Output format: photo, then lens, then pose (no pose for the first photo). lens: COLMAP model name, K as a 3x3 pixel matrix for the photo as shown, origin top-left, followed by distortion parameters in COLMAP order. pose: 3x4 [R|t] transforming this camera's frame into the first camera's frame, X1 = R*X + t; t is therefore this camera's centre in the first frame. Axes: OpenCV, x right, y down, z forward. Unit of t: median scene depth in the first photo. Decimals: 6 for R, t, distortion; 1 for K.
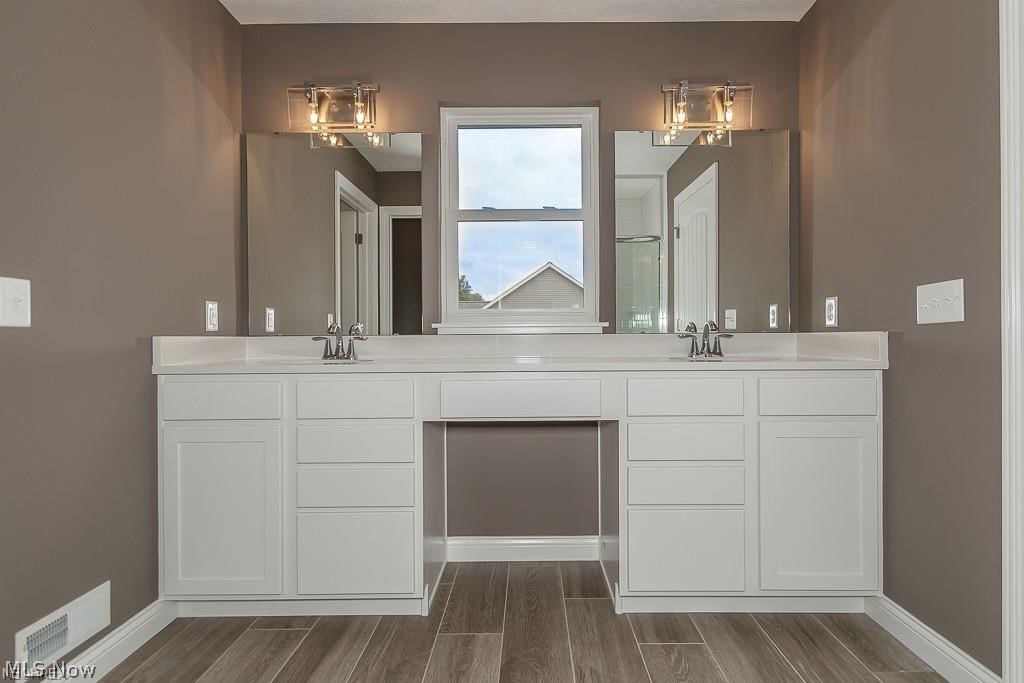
lens RADIAL K [[500.8, 0, 504.5], [0, 500.8, 336.0], [0, 0, 1]] dist [0.004628, -0.007702]
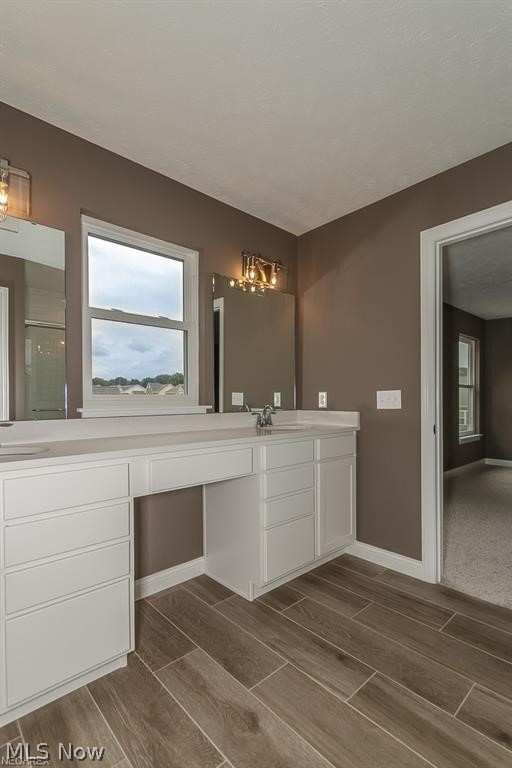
lens RADIAL K [[375.6, 0, 235.0], [0, 375.6, 397.4], [0, 0, 1]] dist [0.004628, -0.007702]
pose [[0.733879, -0.004179, 0.679267, -0.555750], [0.002890, 0.999991, 0.003031, -0.063003], [-0.679274, -0.000261, 0.733885, 0.191643]]
